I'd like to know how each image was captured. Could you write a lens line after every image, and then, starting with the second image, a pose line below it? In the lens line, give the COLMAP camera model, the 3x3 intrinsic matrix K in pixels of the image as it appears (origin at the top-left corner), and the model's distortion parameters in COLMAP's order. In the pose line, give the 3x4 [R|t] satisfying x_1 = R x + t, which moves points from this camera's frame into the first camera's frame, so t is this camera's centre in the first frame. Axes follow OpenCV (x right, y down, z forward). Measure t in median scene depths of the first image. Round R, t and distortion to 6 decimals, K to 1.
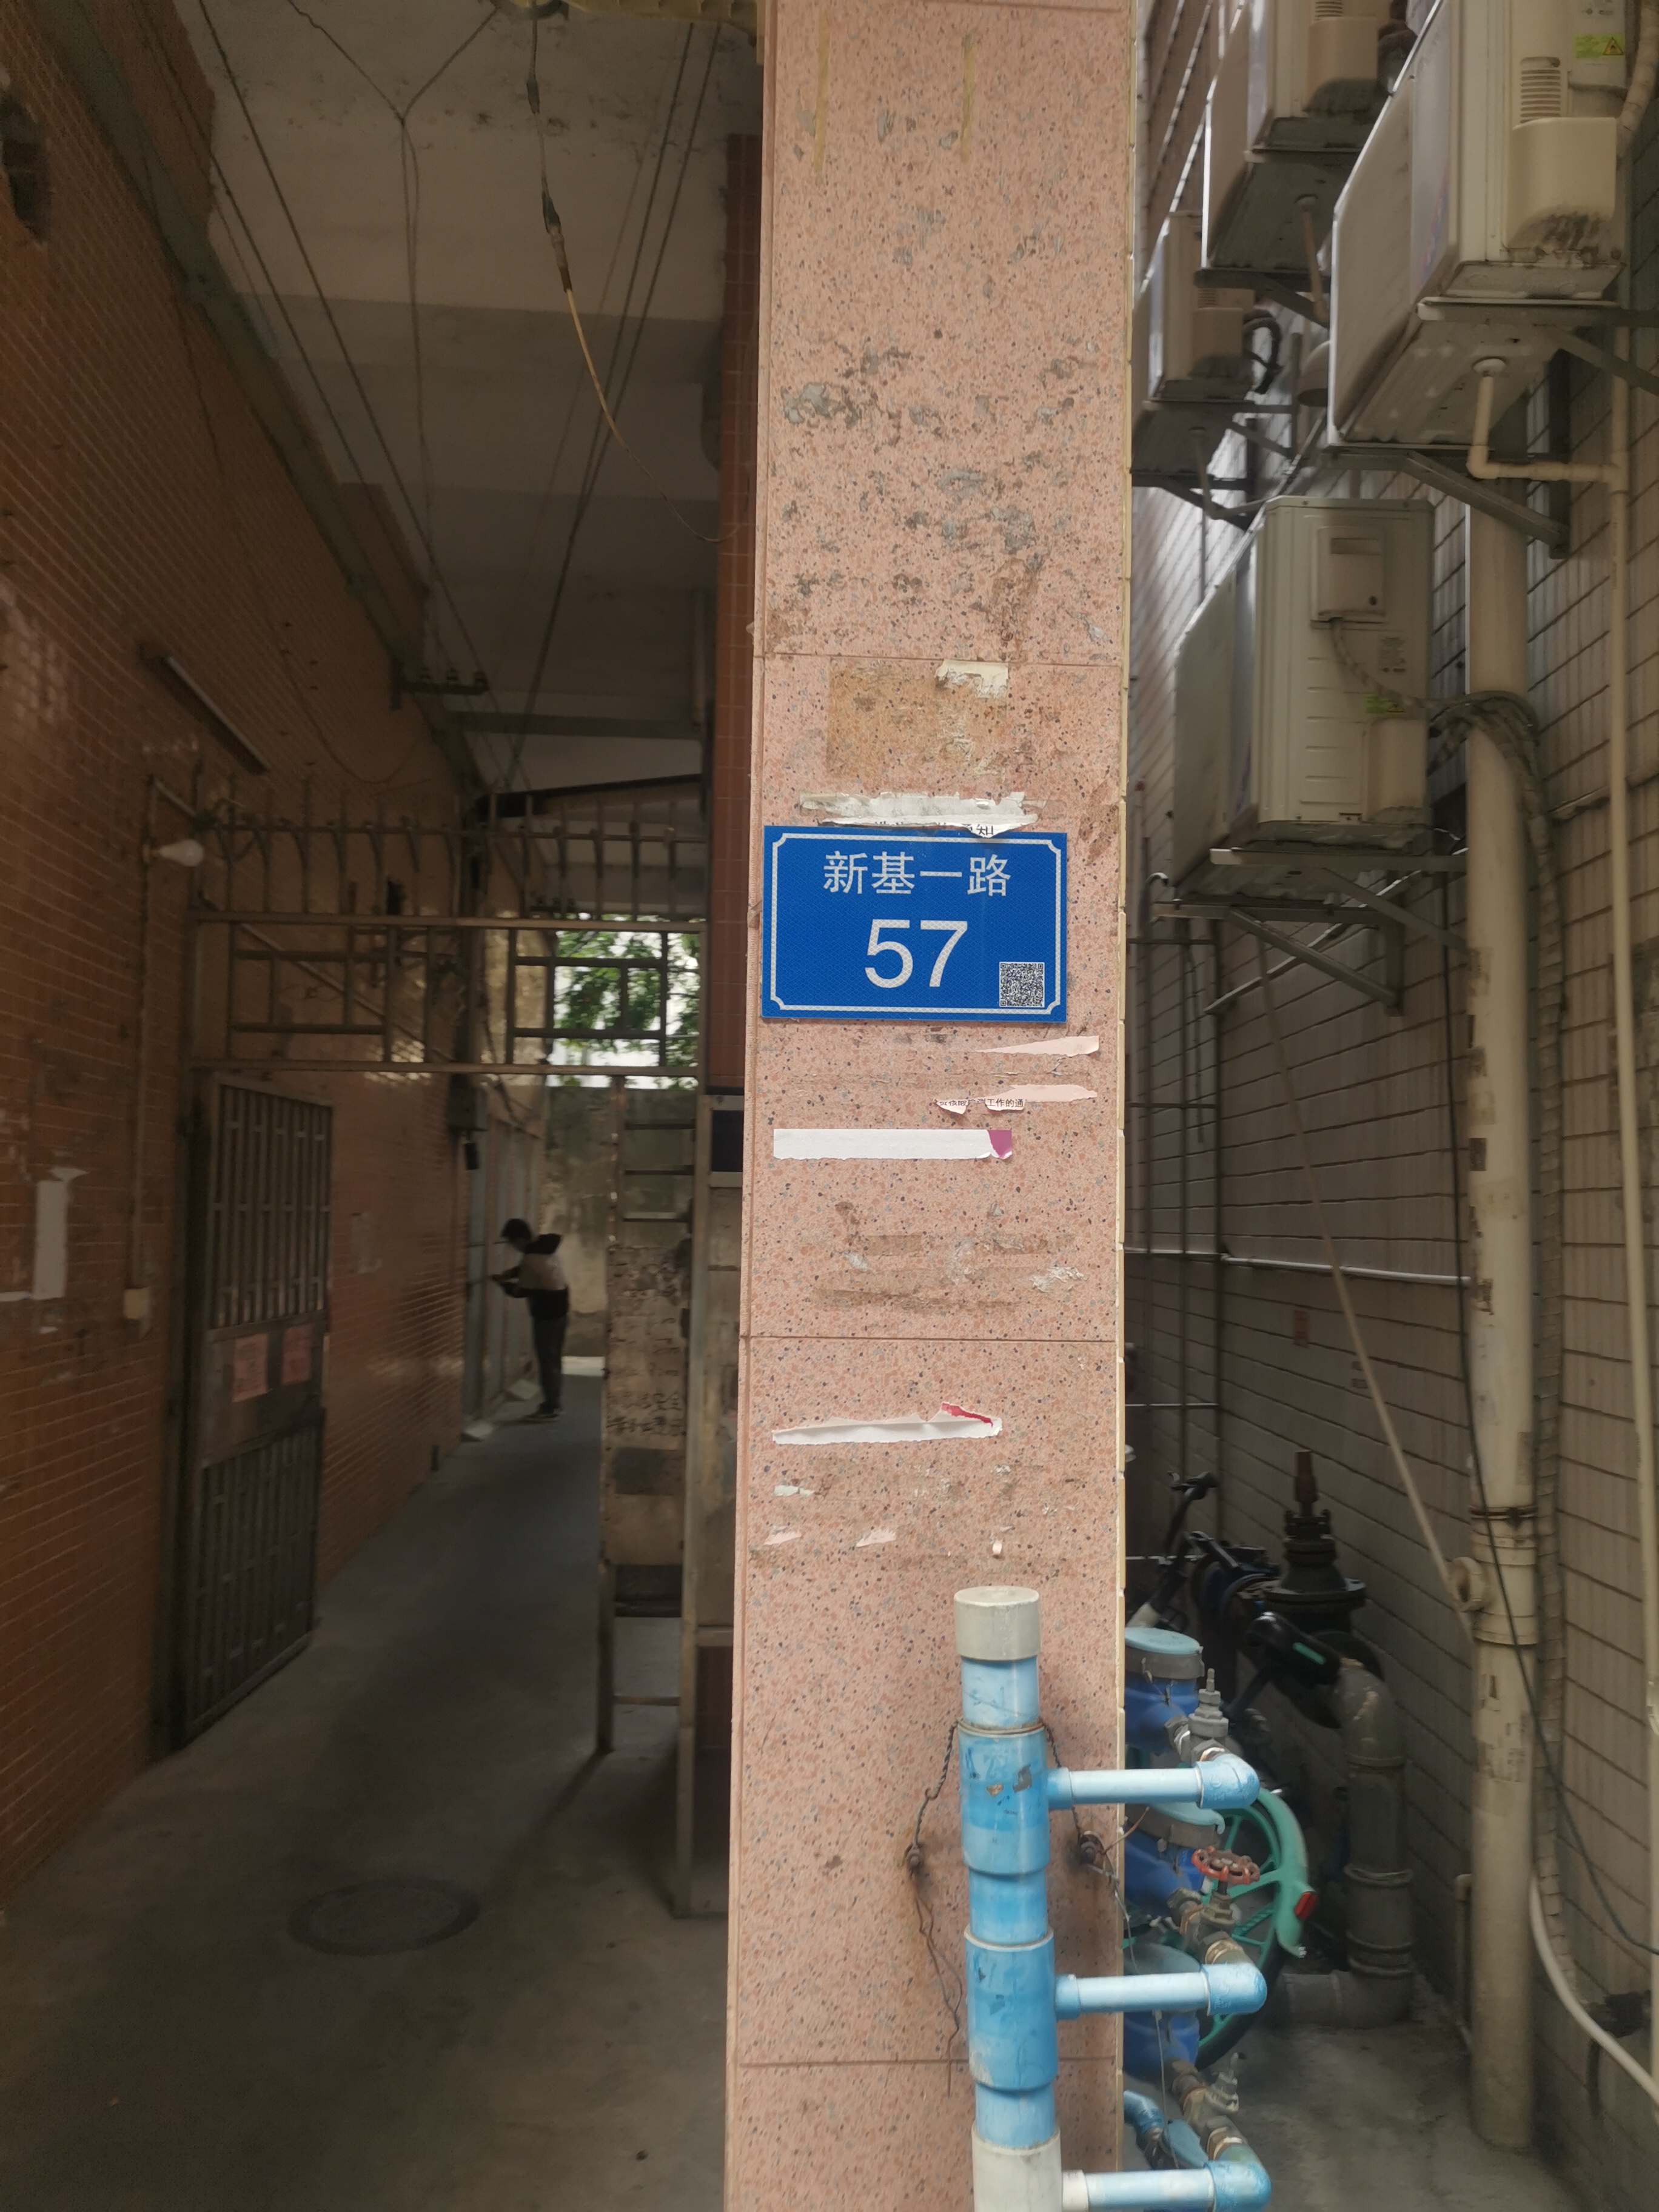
lens RADIAL K [[1693.8, 0, 849.0], [0, 1693.8, 1118.1], [0, 0, 1]] dist [0.058435, -0.061829]
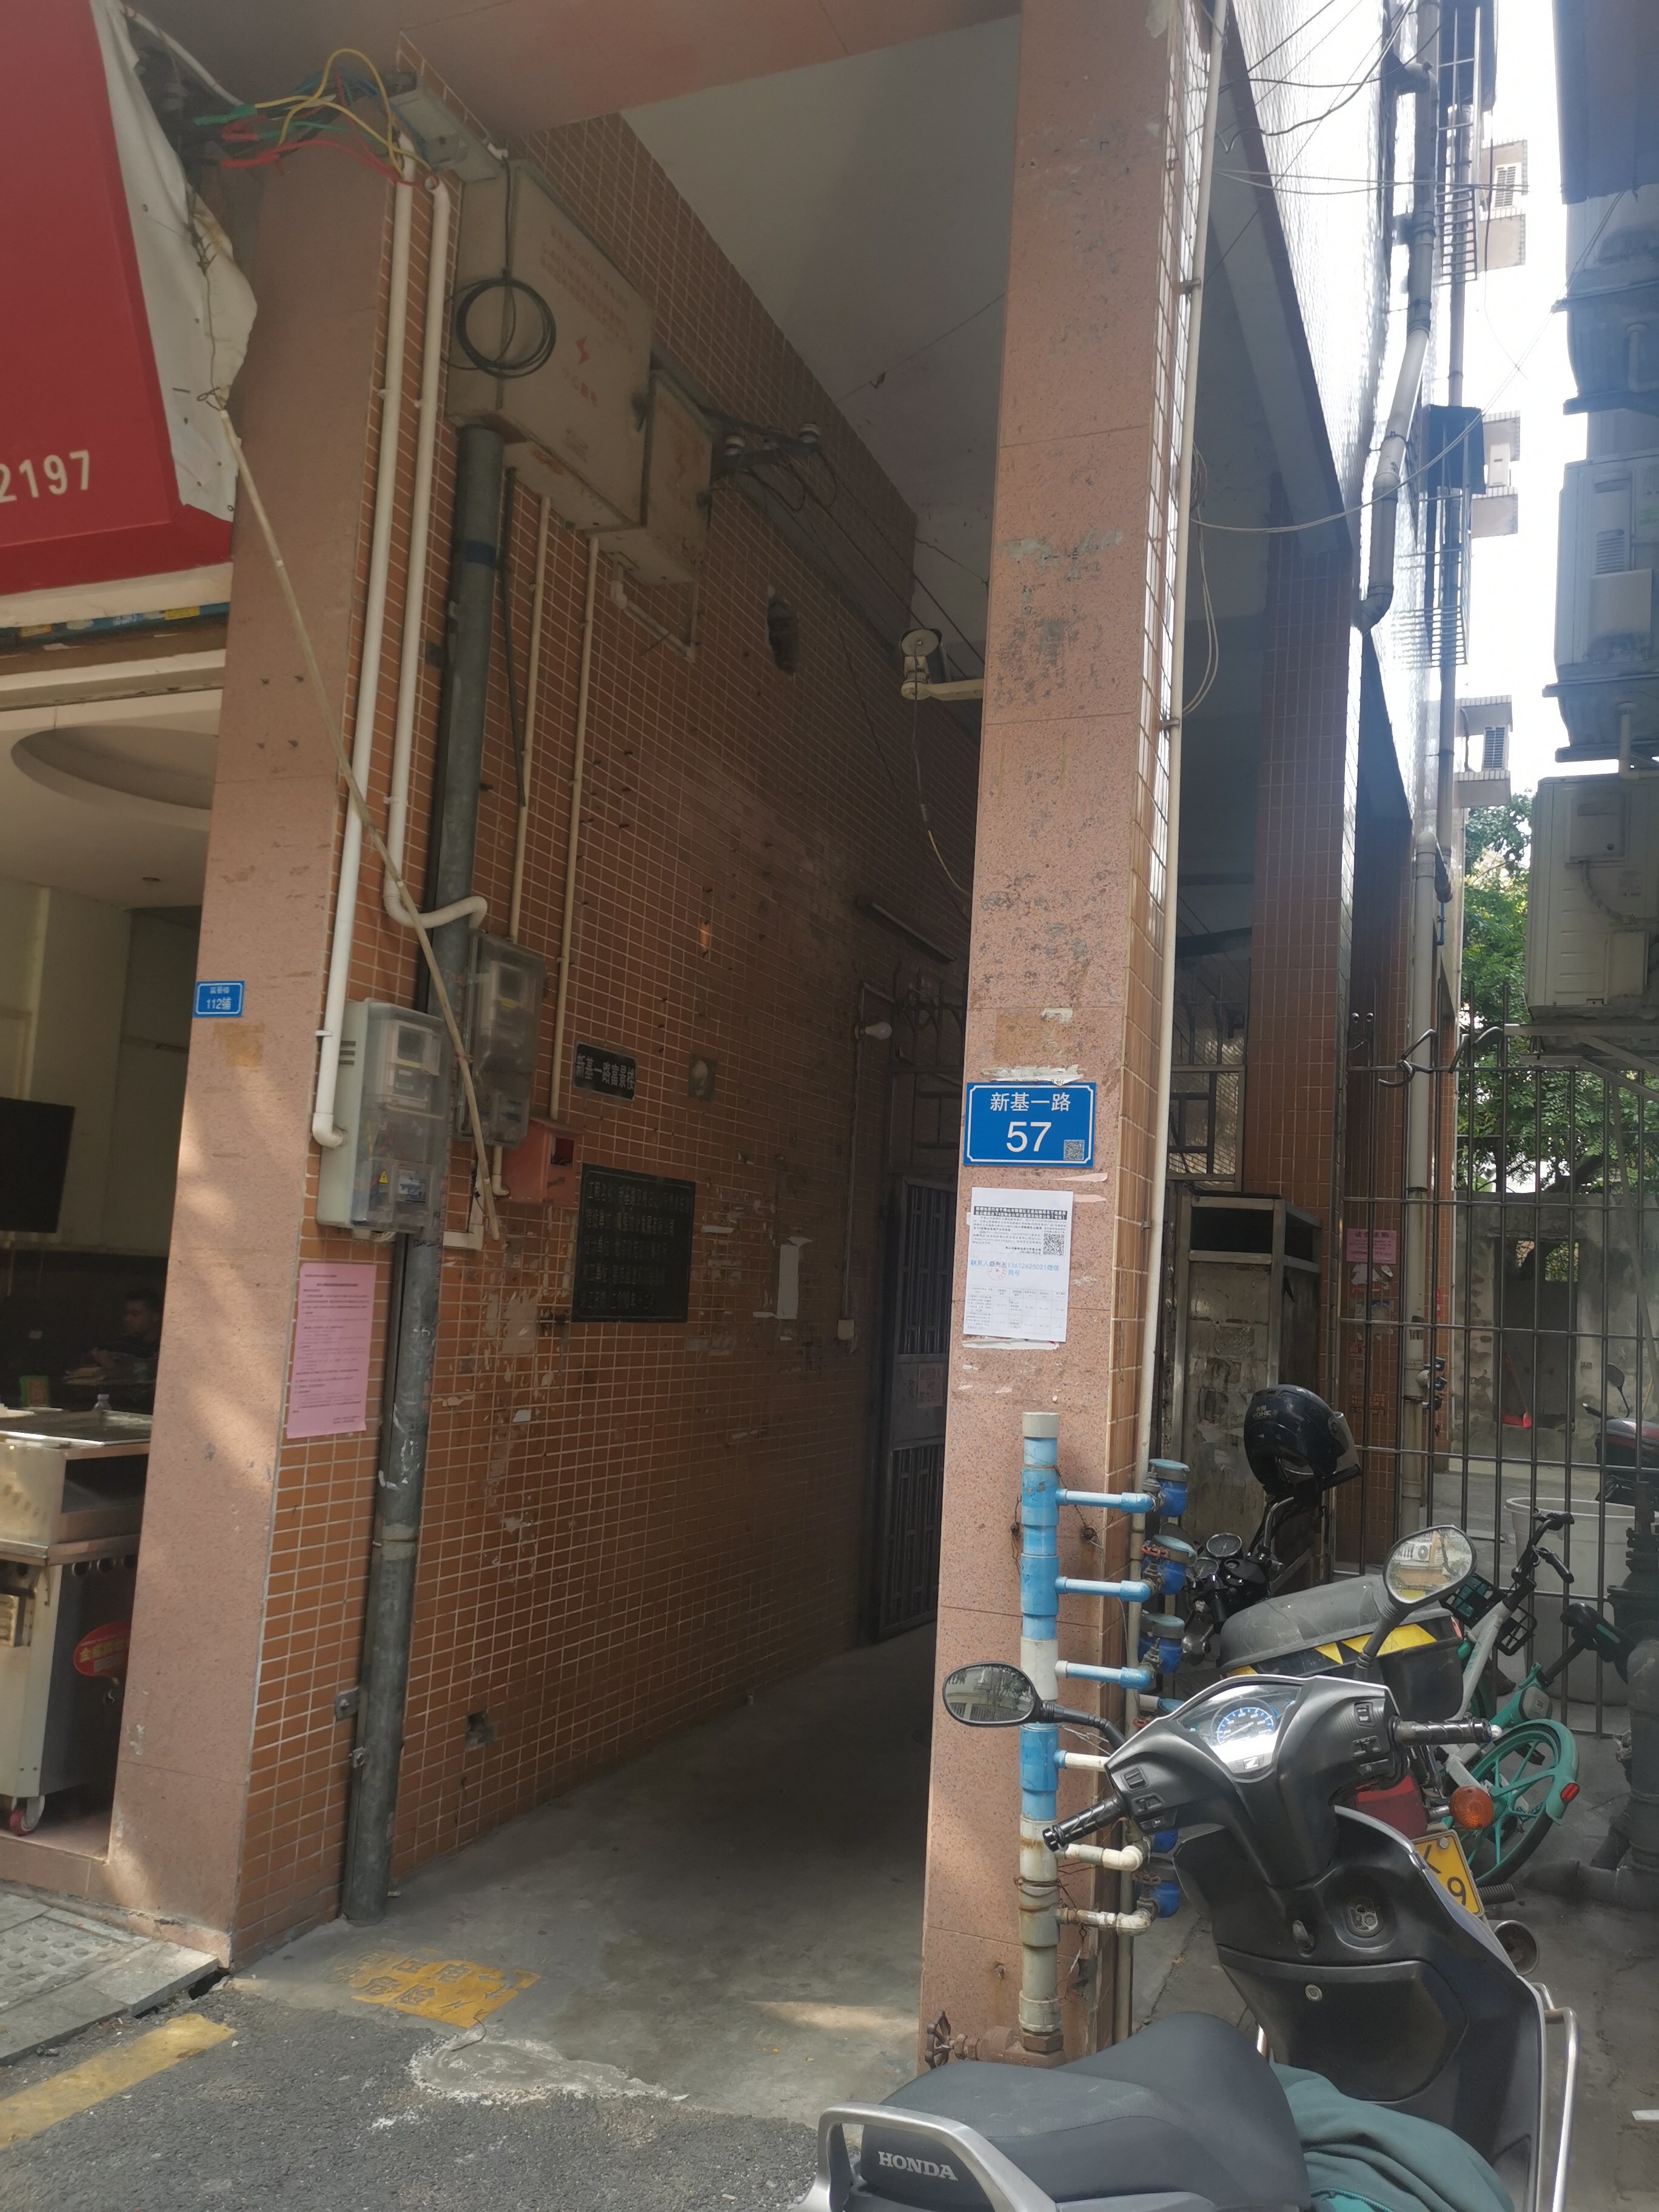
lens RADIAL K [[1693.8, 0, 849.0], [0, 1693.8, 1118.1], [0, 0, 1]] dist [0.058435, -0.061829]
pose [[0.895578, -0.008796, -0.444818, 0.828054], [-0.016304, 0.998484, -0.052569, 0.002036], [0.444606, 0.054332, 0.894077, -1.138013]]
